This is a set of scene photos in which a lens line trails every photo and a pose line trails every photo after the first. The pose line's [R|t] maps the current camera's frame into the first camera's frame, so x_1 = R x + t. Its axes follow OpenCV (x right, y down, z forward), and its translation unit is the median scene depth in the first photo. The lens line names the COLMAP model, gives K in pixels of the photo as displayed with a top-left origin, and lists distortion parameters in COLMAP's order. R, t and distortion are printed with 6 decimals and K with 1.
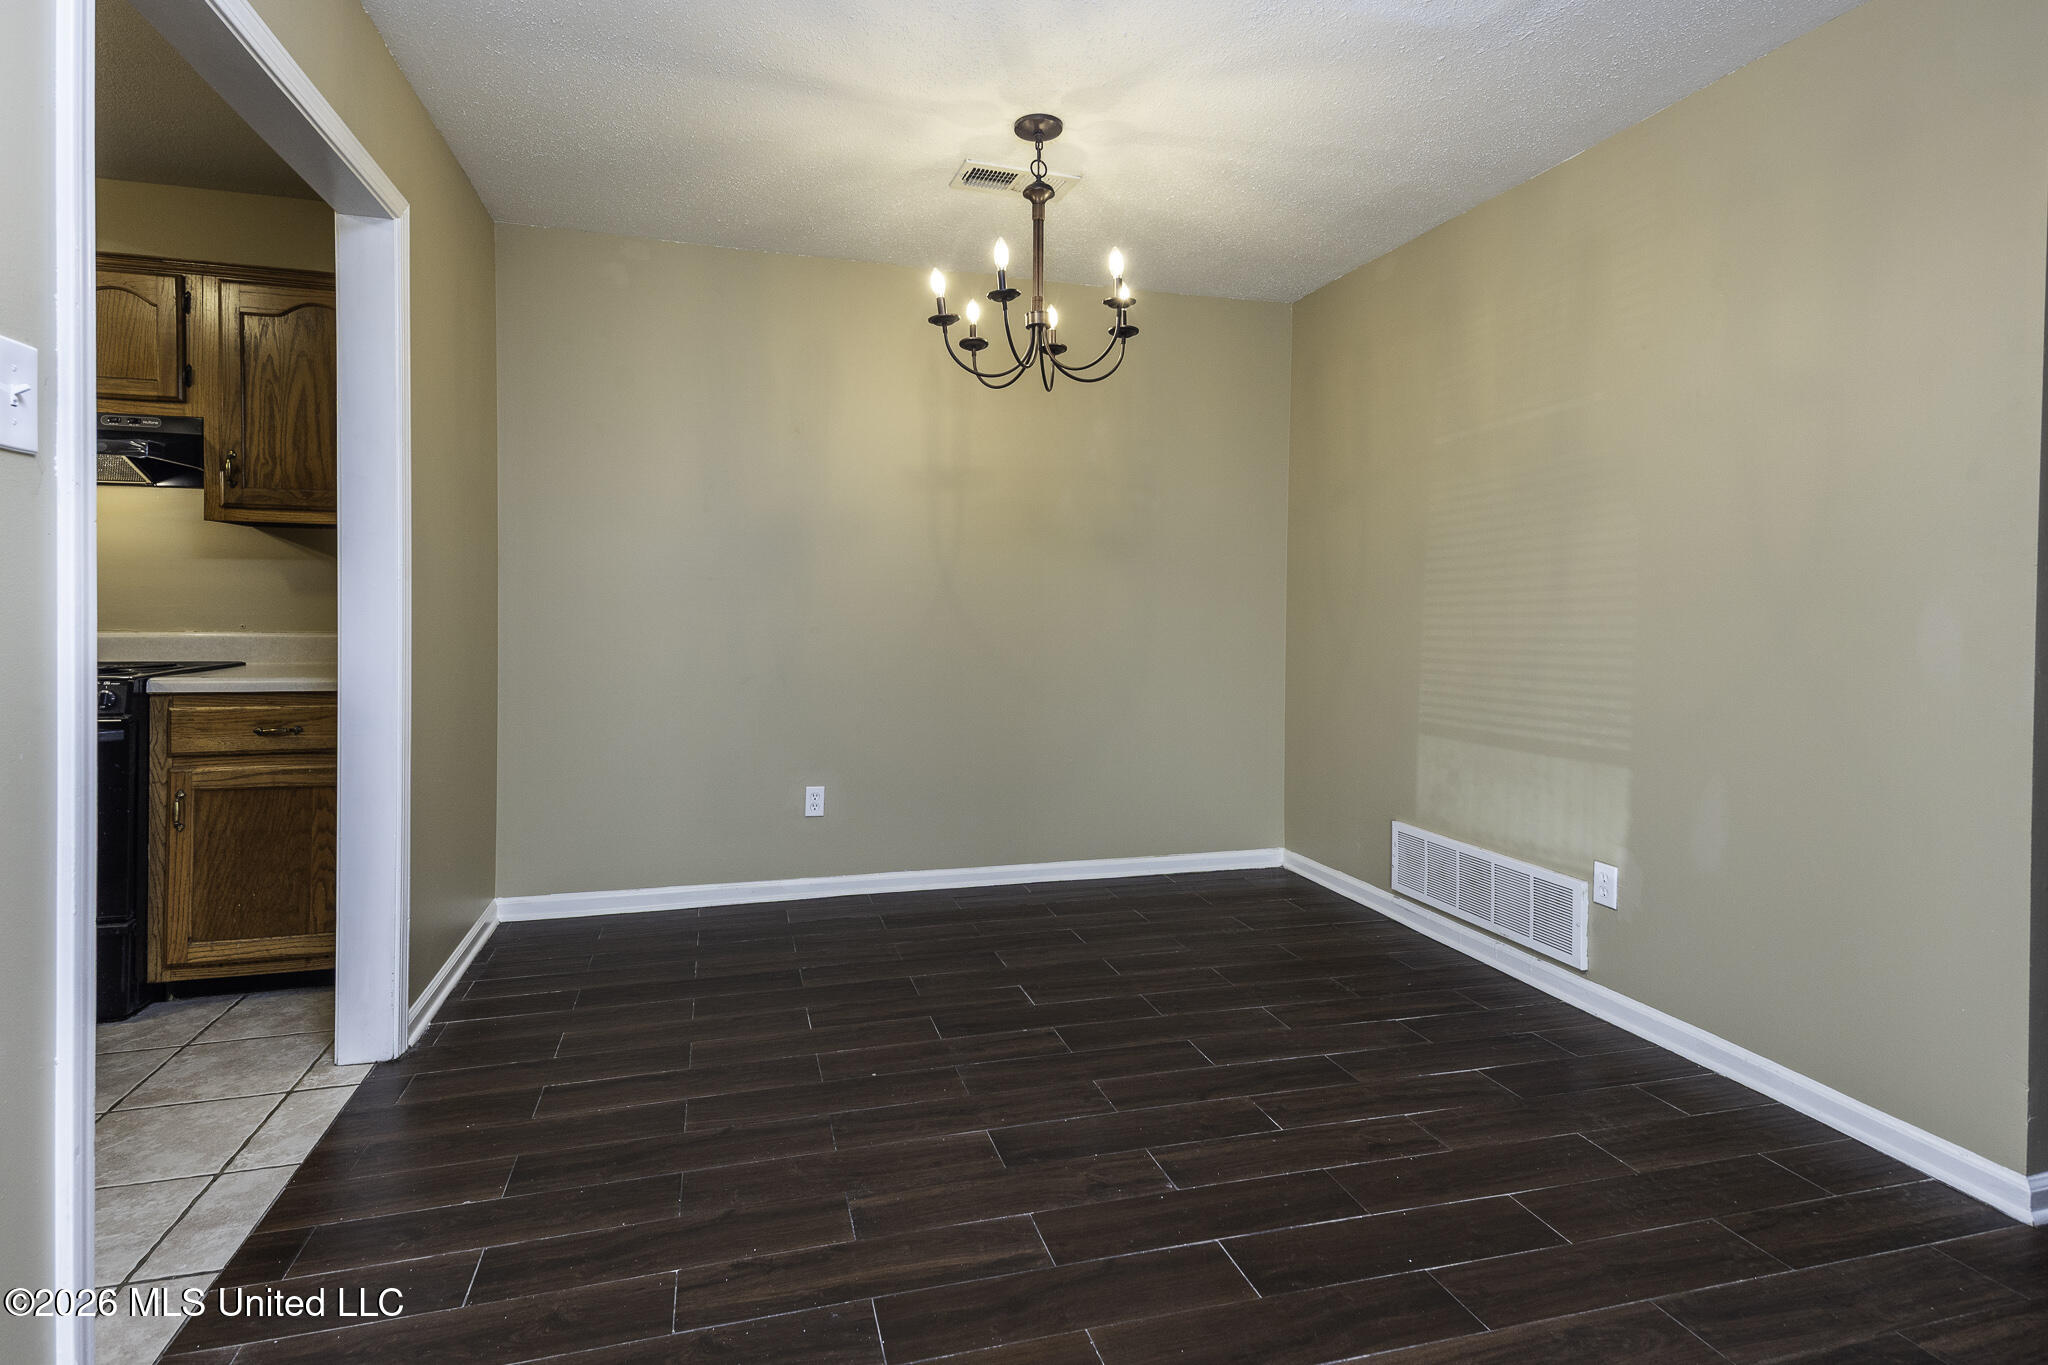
lens RADIAL K [[990.5, 0, 985.6], [0, 990.5, 617.9], [0, 0, 1]] dist [0.033408, -0.008007]
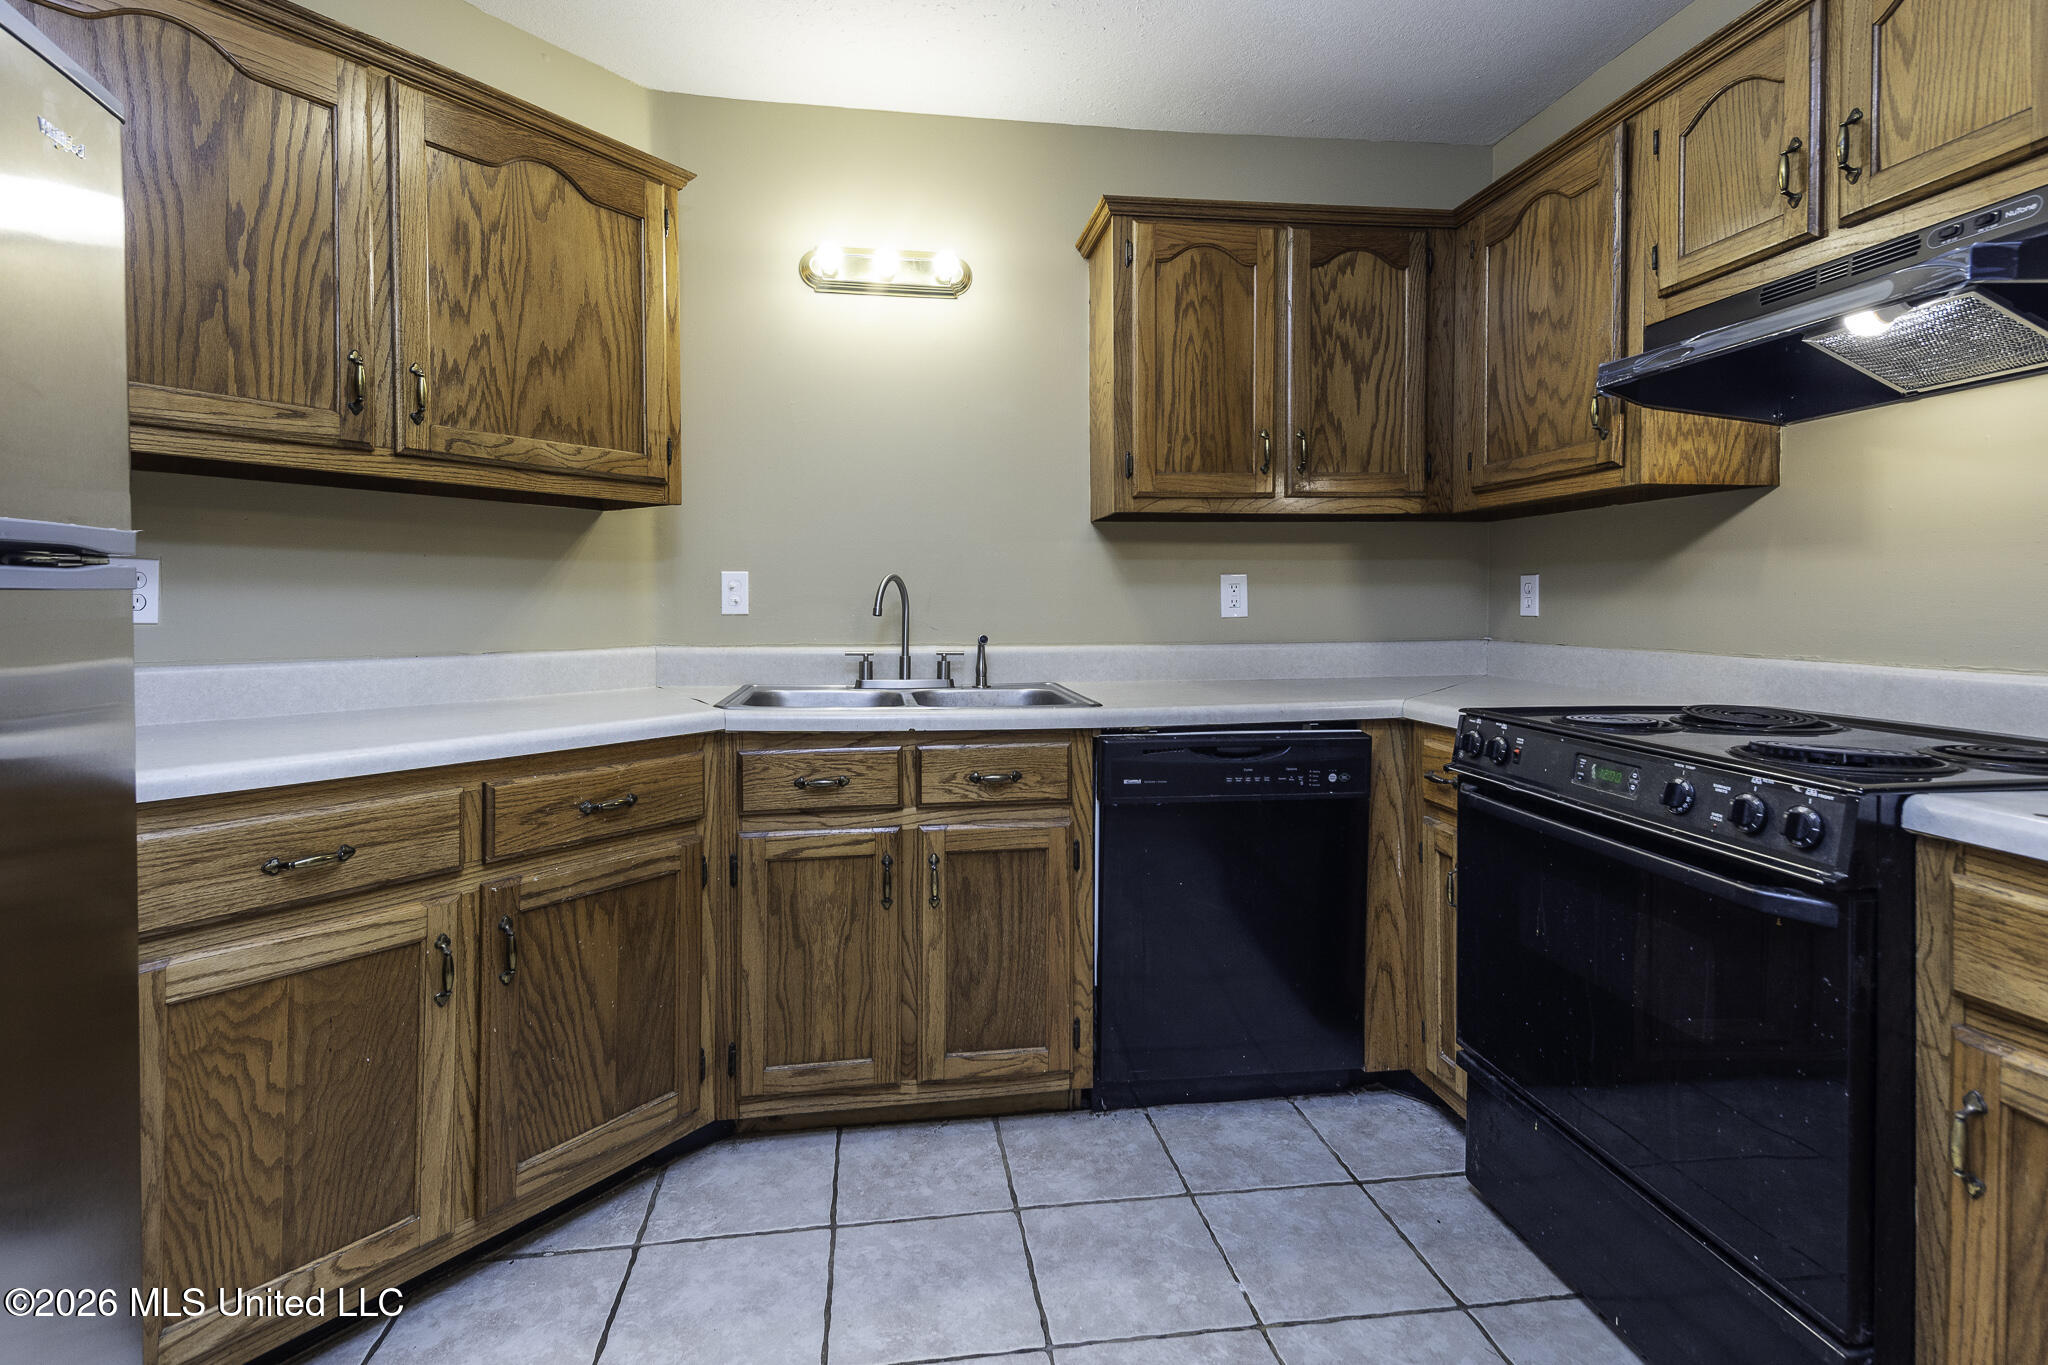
lens RADIAL K [[983.2, 0, 1013.8], [0, 983.2, 614.1], [0, 0, 1]] dist [0.052638, -0.023245]
pose [[-0.119309, 0.004887, -0.992845, -0.387677], [-0.008274, 0.999948, 0.005916, -0.020358], [0.992823, 0.008920, -0.119262, 0.733529]]
